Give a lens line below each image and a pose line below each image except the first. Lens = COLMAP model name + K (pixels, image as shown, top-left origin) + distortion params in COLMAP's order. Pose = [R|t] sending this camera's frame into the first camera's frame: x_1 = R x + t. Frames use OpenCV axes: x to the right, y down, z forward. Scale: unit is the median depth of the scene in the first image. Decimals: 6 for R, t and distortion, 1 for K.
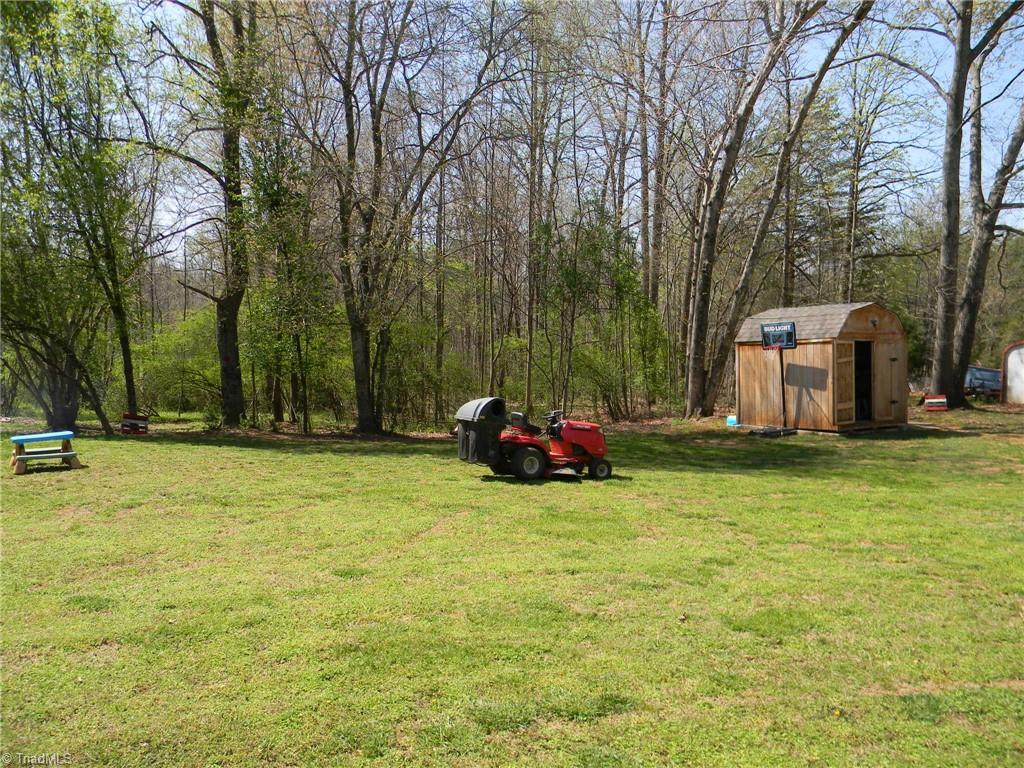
lens RADIAL K [[856.5, 0, 512.0], [0, 856.5, 384.0], [0, 0, 1]] dist [0.037102, -0.007086]
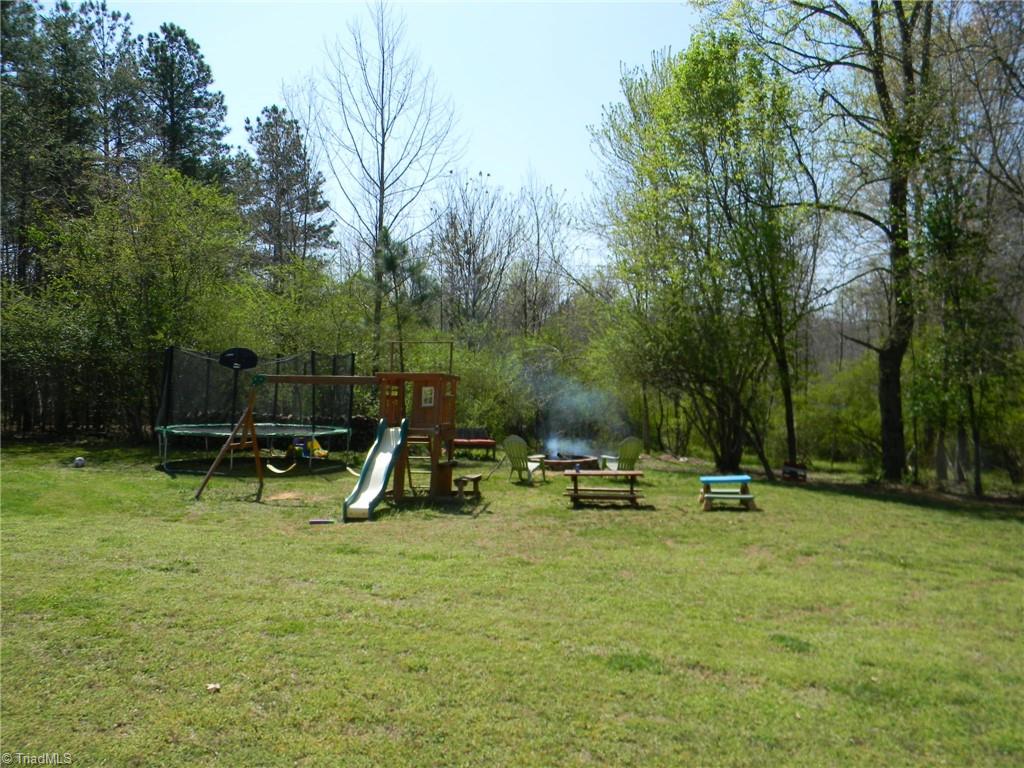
lens RADIAL K [[856.5, 0, 512.0], [0, 856.5, 384.0], [0, 0, 1]] dist [0.037102, -0.007086]
pose [[0.751840, -0.002290, -0.659342, -0.010635], [-0.035501, 0.998403, -0.043949, -0.001880], [0.658390, 0.056450, 0.750557, -0.011188]]
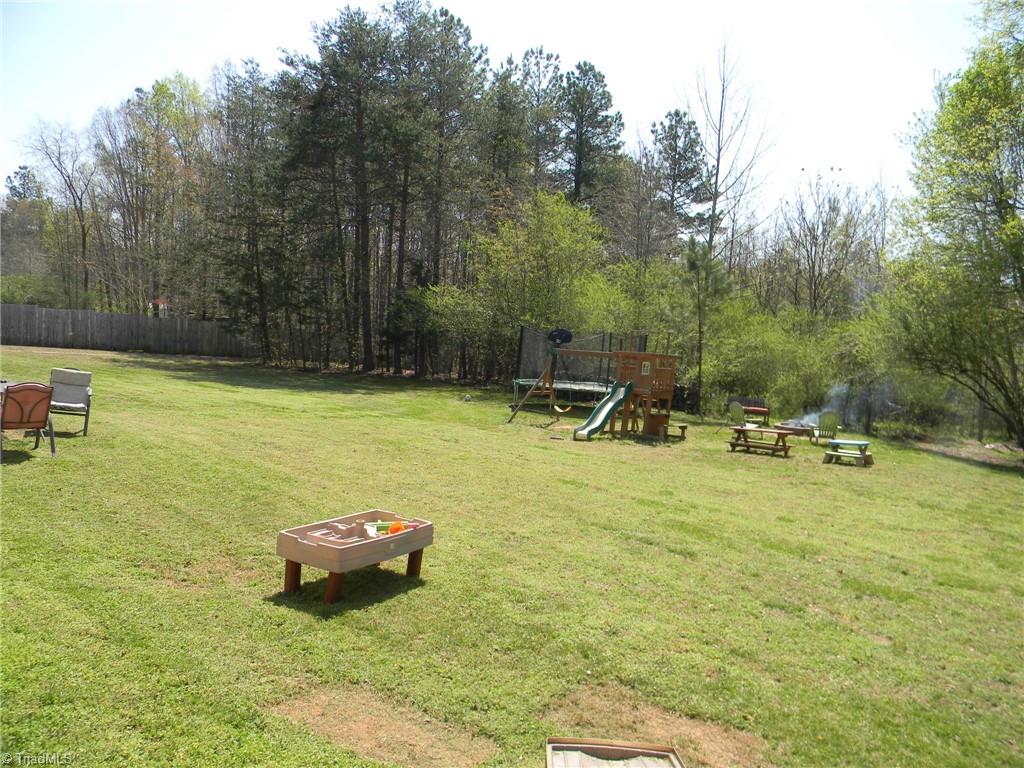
lens RADIAL K [[856.5, 0, 512.0], [0, 856.5, 384.0], [0, 0, 1]] dist [0.037102, -0.007086]
pose [[0.338607, 0.059277, -0.939059, 0.387759], [-0.103023, 0.994349, 0.025619, -0.010160], [0.935271, 0.088070, 0.342800, -0.038982]]
